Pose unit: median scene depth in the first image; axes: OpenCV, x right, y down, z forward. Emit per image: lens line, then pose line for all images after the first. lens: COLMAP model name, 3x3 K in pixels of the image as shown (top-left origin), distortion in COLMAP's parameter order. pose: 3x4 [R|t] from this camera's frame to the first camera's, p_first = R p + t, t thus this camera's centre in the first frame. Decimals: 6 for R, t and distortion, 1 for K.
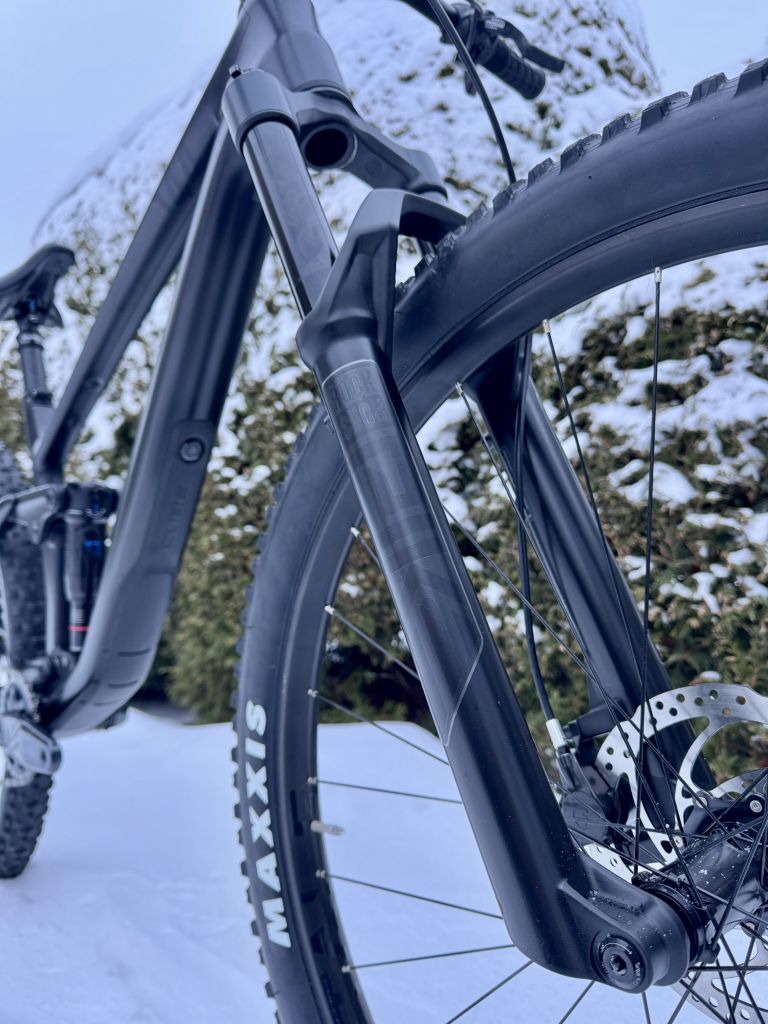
lens RADIAL K [[726.3, 0, 393.7], [0, 726.3, 517.3], [0, 0, 1]] dist [0.007666, -0.031839]
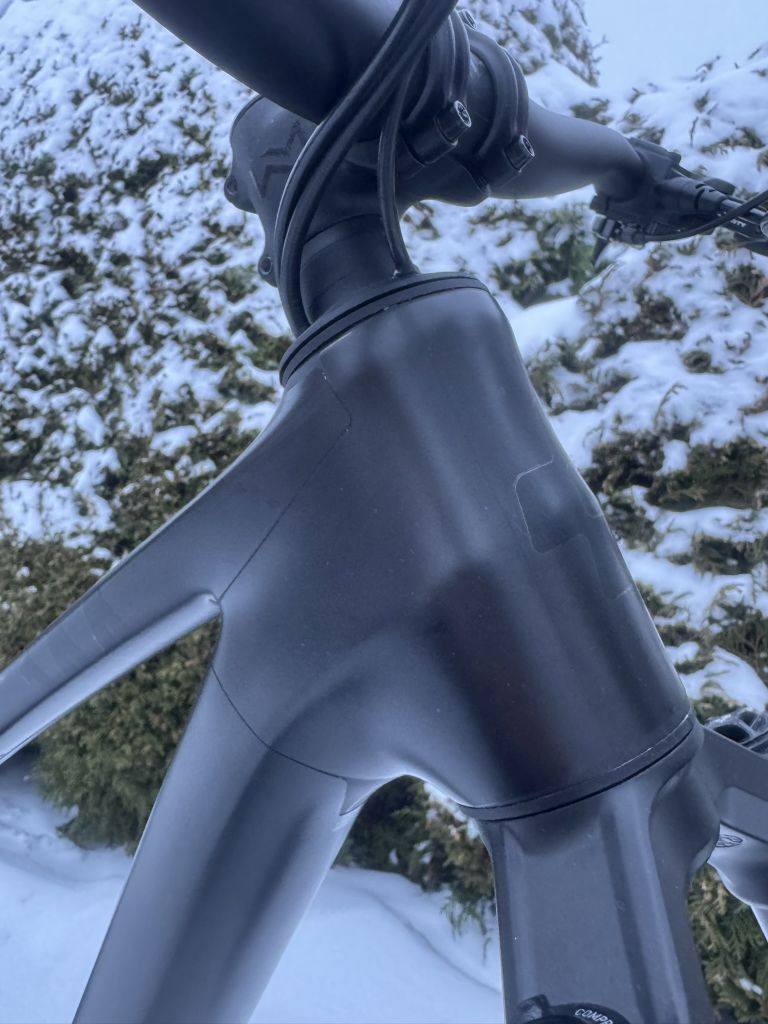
lens RADIAL K [[726.3, 0, 380.7], [0, 726.3, 465.4], [0, 0, 1]] dist [0.007666, -0.031839]
pose [[0.982100, -0.040117, 0.184040, -0.081560], [0.027482, 0.997119, 0.070699, -0.216893], [-0.186346, -0.064376, 0.980373, 0.210692]]
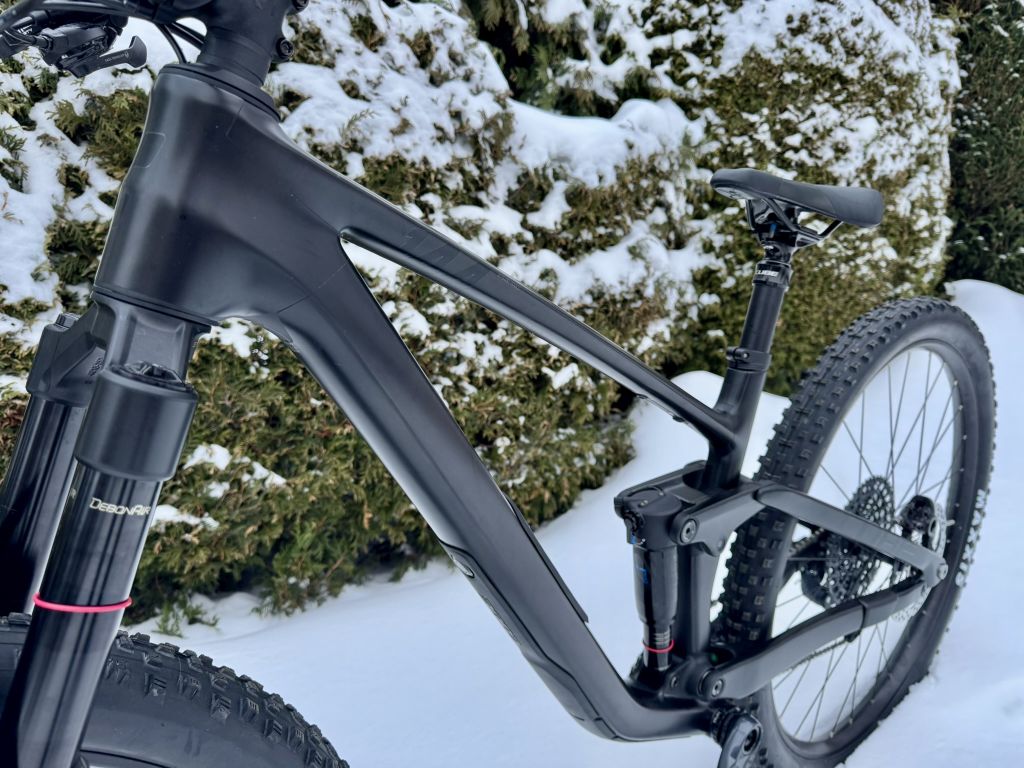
lens RADIAL K [[726.3, 0, 513.2], [0, 726.3, 386.8], [0, 0, 1]] dist [0.007666, -0.031839]
pose [[0.082268, -0.295804, 0.951699, -0.488554], [-0.058634, 0.951846, 0.300918, -0.196463], [-0.994884, -0.080558, 0.060962, 0.486374]]
